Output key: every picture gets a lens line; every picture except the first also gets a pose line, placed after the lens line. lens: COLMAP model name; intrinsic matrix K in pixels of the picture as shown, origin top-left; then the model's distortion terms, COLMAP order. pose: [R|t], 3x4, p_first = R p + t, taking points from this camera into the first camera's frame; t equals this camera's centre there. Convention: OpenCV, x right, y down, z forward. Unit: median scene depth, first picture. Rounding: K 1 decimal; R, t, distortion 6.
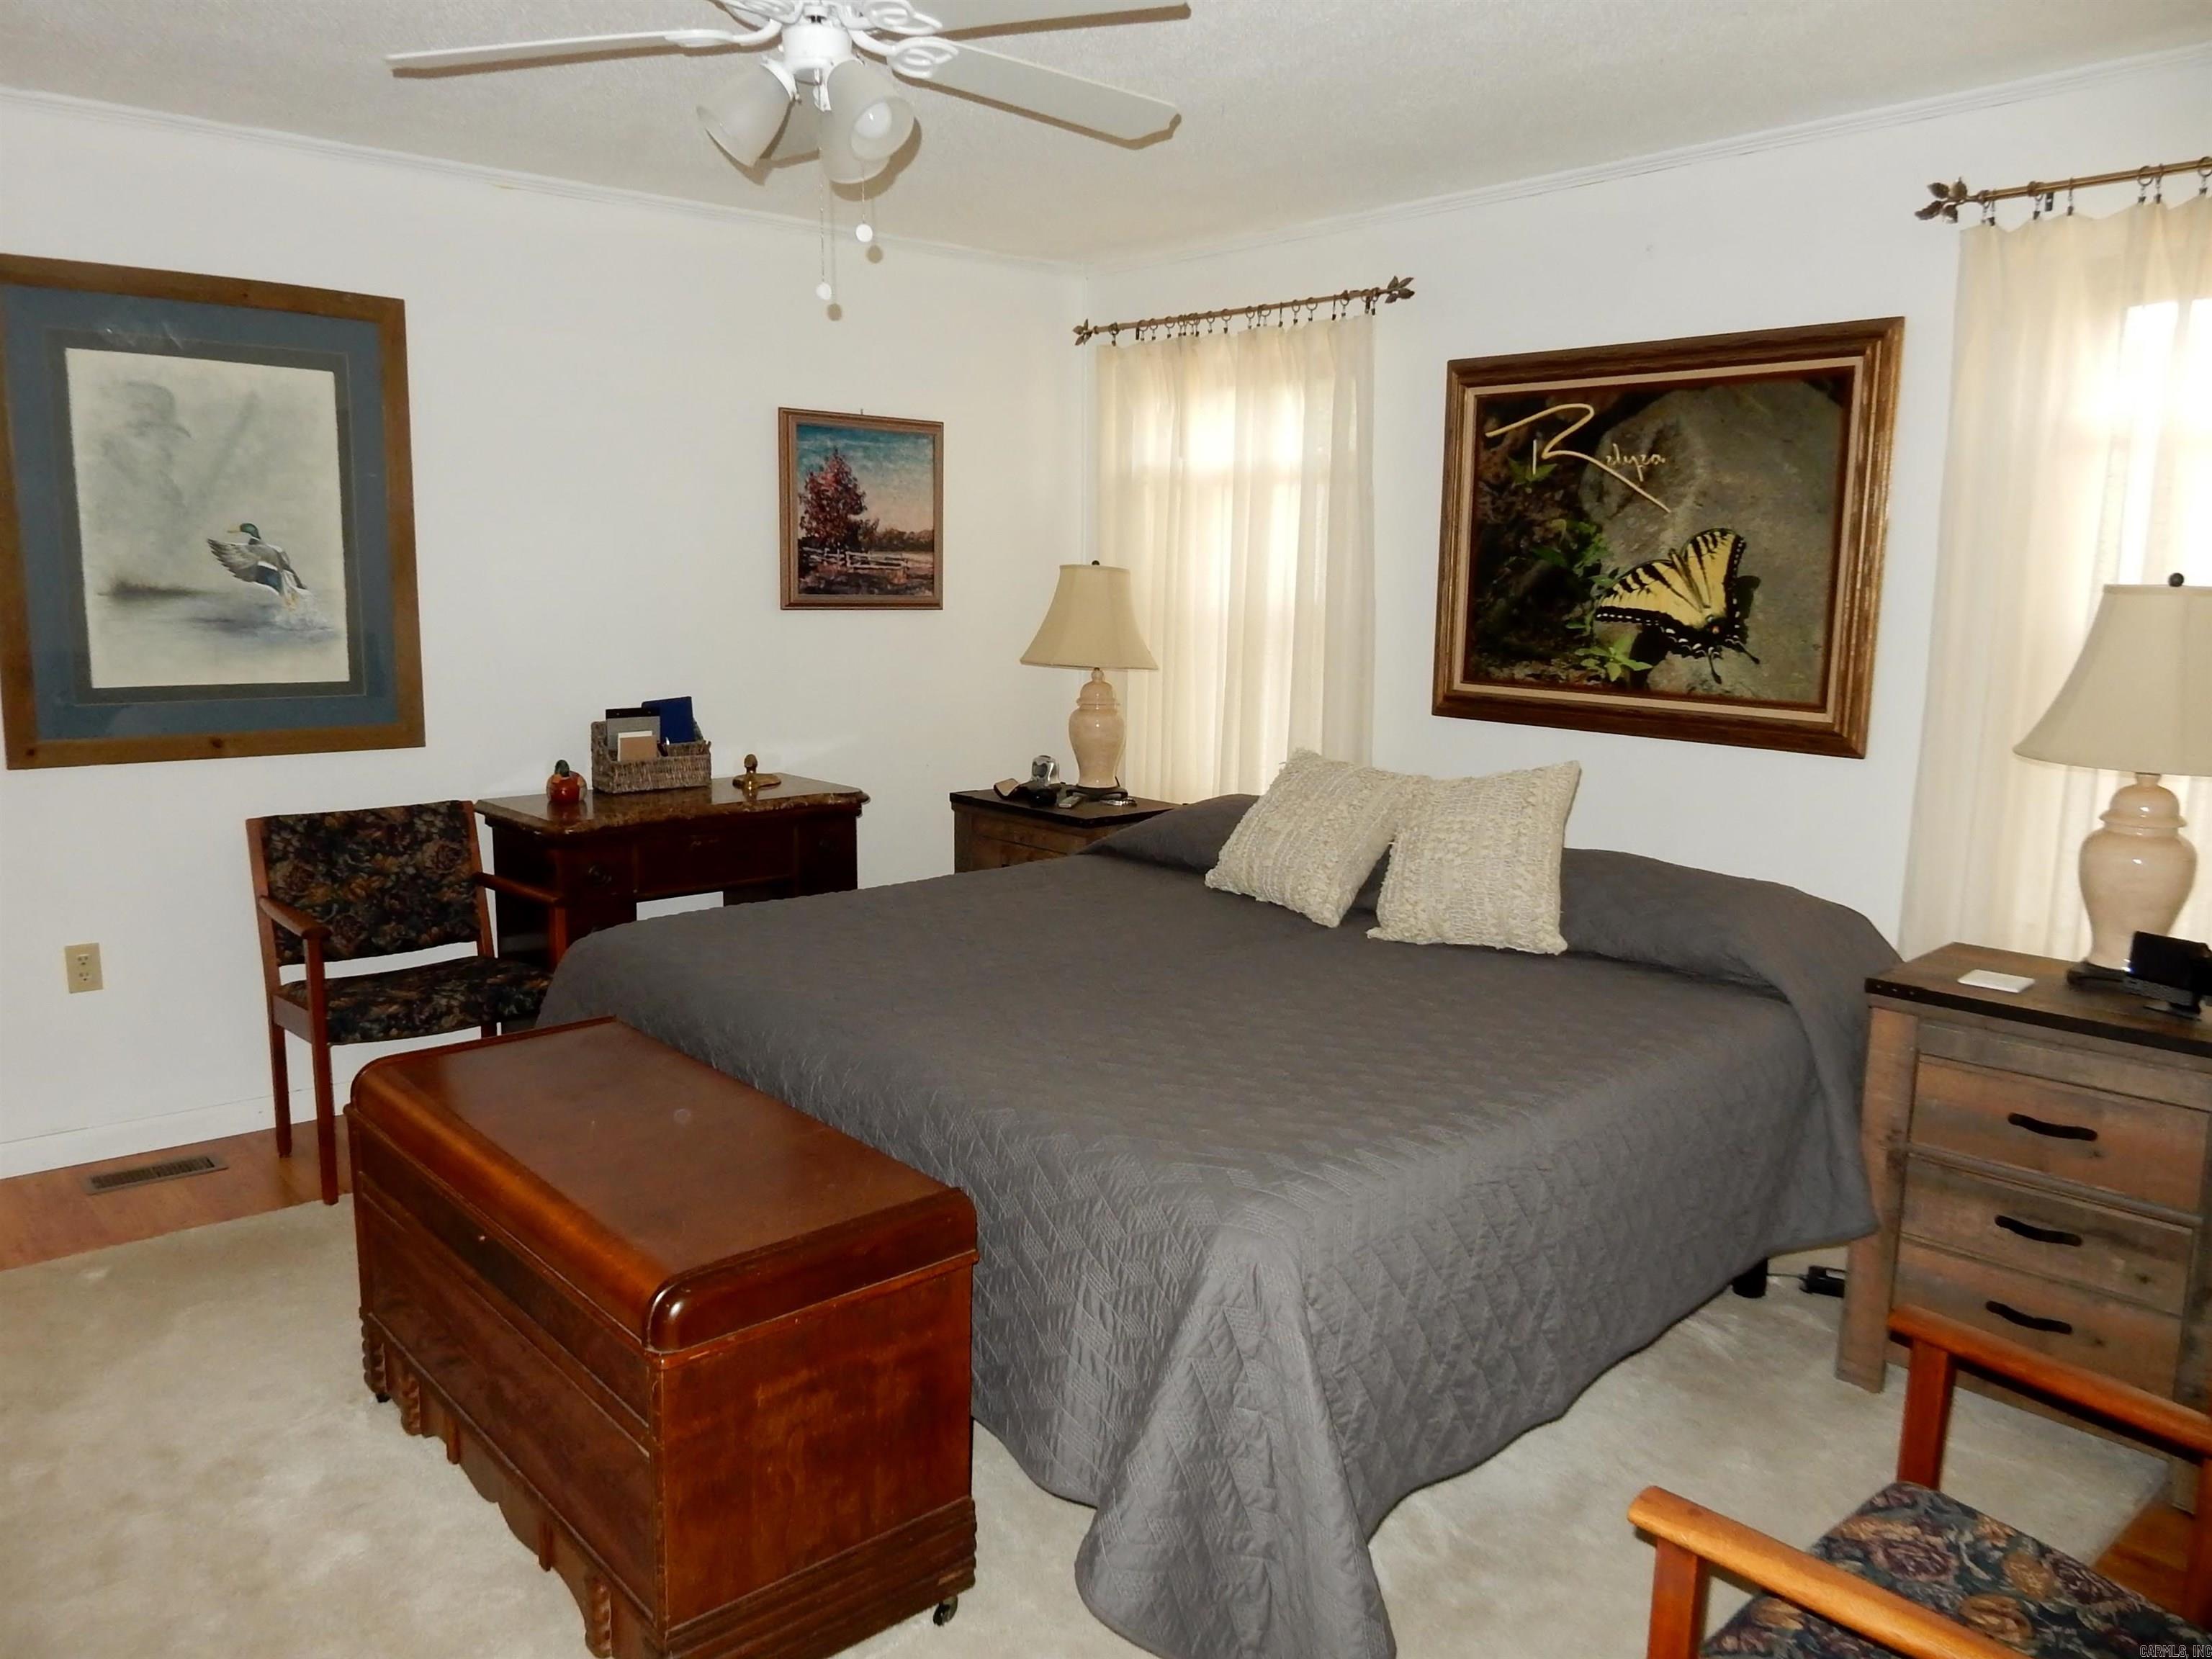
lens RADIAL K [[1624.0, 0, 1092.9], [0, 1624.0, 844.5], [0, 0, 1]] dist [0.001403, -0.002091]
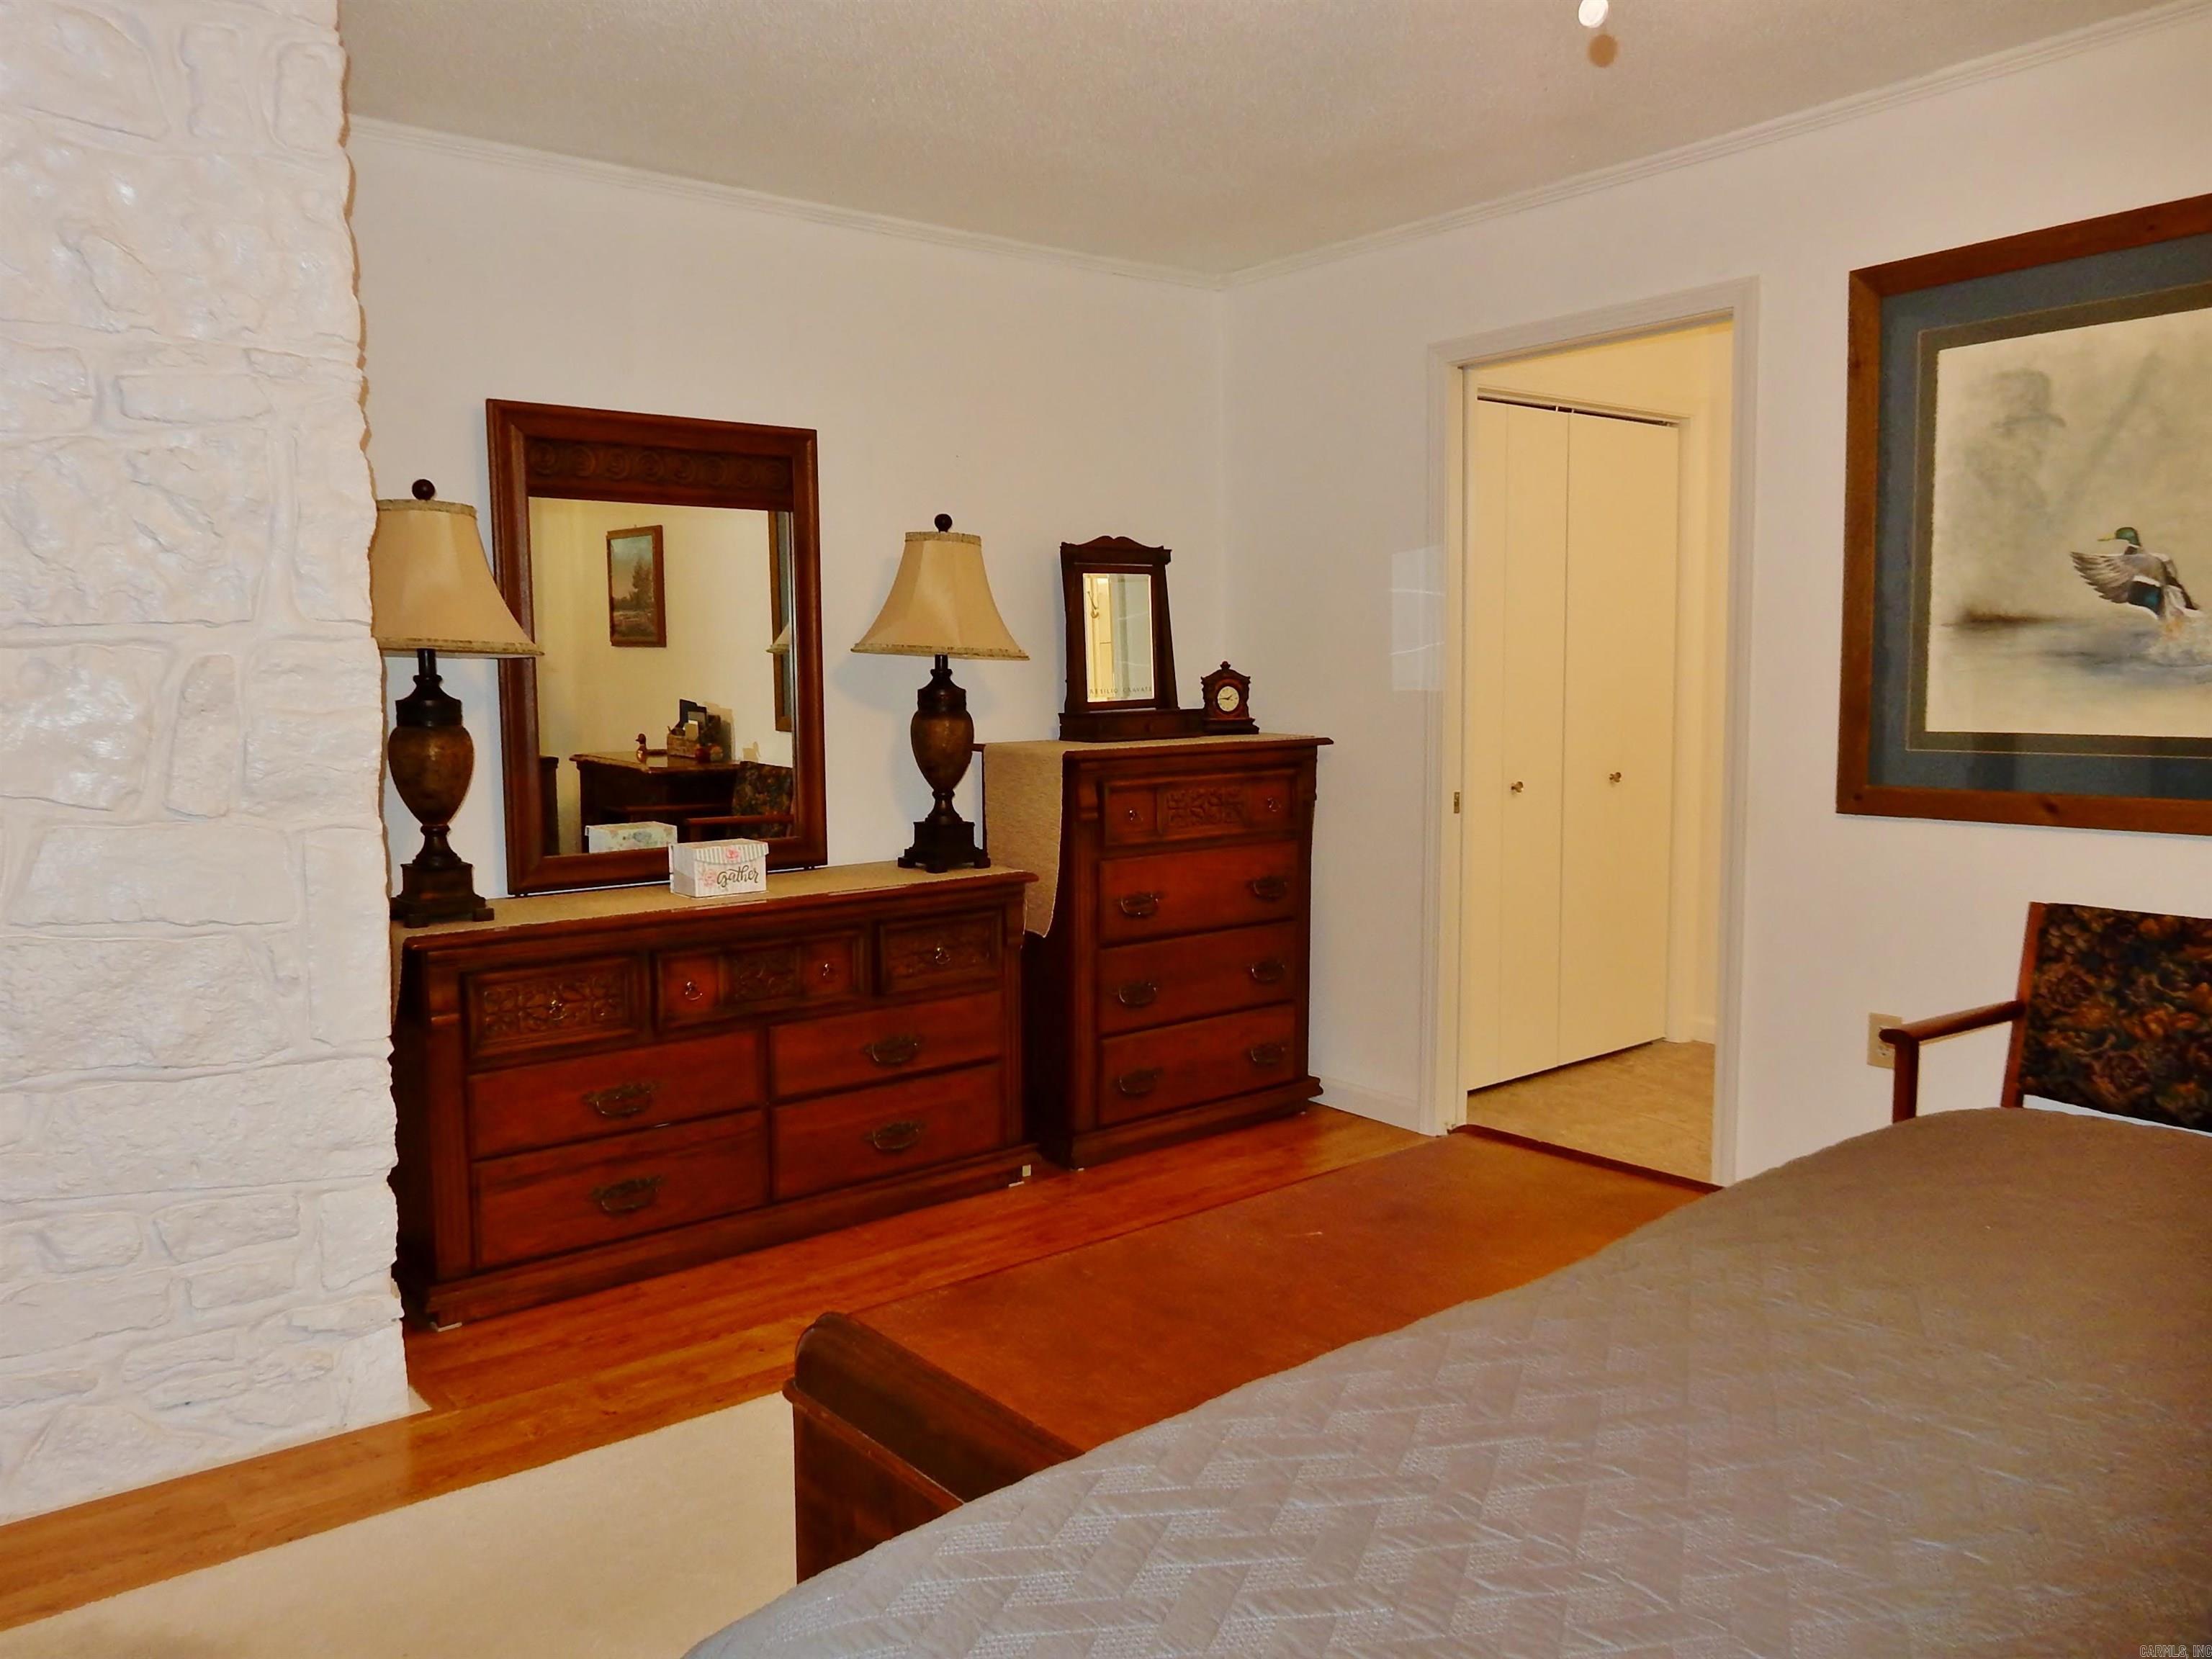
lens RADIAL K [[1624.0, 0, 1092.9], [0, 1624.0, 844.5], [0, 0, 1]] dist [0.001403, -0.002091]
pose [[-0.051390, 0.100414, -0.993618, 0.285795], [-0.139933, 0.984393, 0.106719, -0.063584], [0.988827, 0.144524, -0.036537, 0.567943]]
